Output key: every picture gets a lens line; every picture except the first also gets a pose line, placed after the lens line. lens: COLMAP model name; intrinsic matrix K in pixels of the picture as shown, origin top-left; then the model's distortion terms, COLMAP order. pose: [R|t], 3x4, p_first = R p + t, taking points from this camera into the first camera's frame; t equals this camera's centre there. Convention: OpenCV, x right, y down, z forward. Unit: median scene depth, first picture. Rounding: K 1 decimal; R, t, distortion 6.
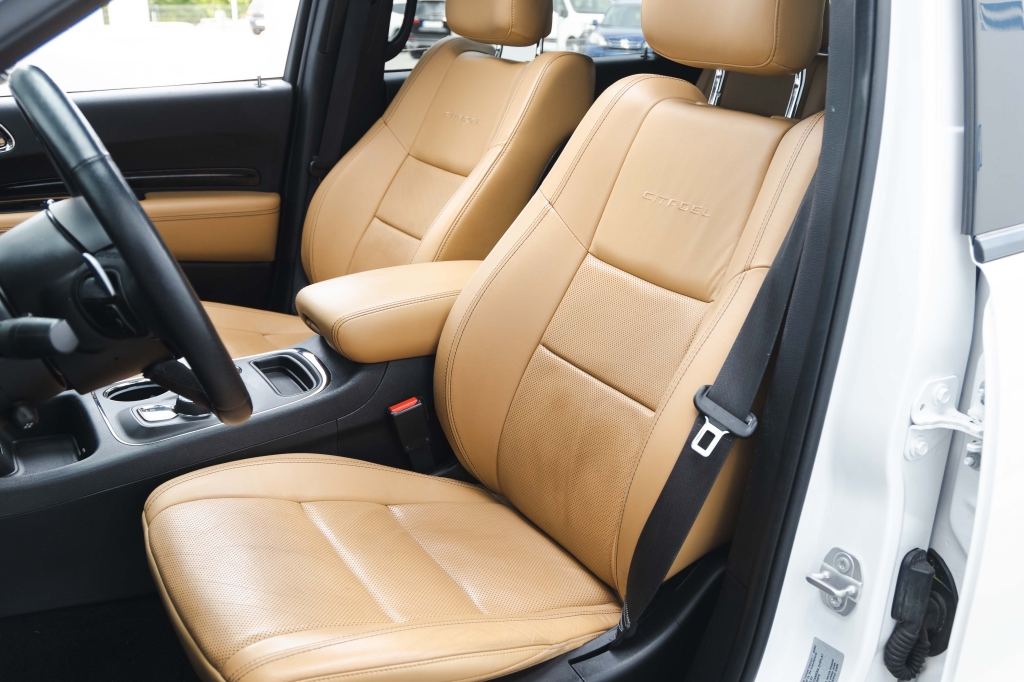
lens RADIAL K [[682.1, 0, 514.5], [0, 682.1, 342.1], [0, 0, 1]] dist [-0.000098, 0.002619]
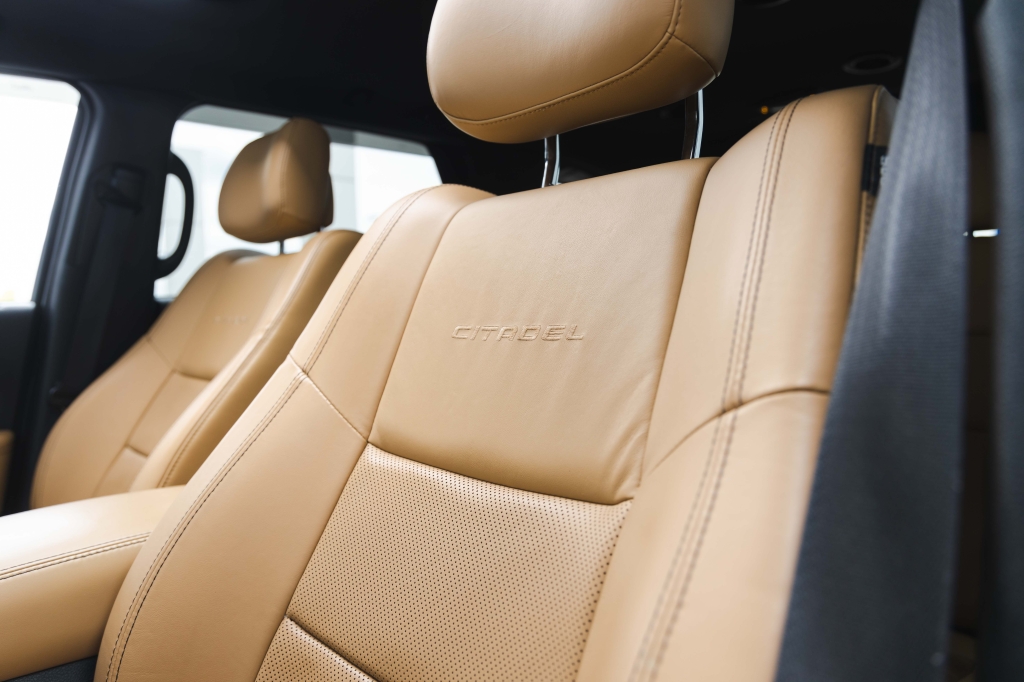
lens RADIAL K [[682.1, 0, 515.3], [0, 682.1, 345.0], [0, 0, 1]] dist [-0.000098, 0.002619]
pose [[0.959184, -0.021855, 0.281936, 0.065424], [0.108835, 0.948740, -0.296727, -0.022019], [-0.260999, 0.315300, 0.912396, 0.398374]]
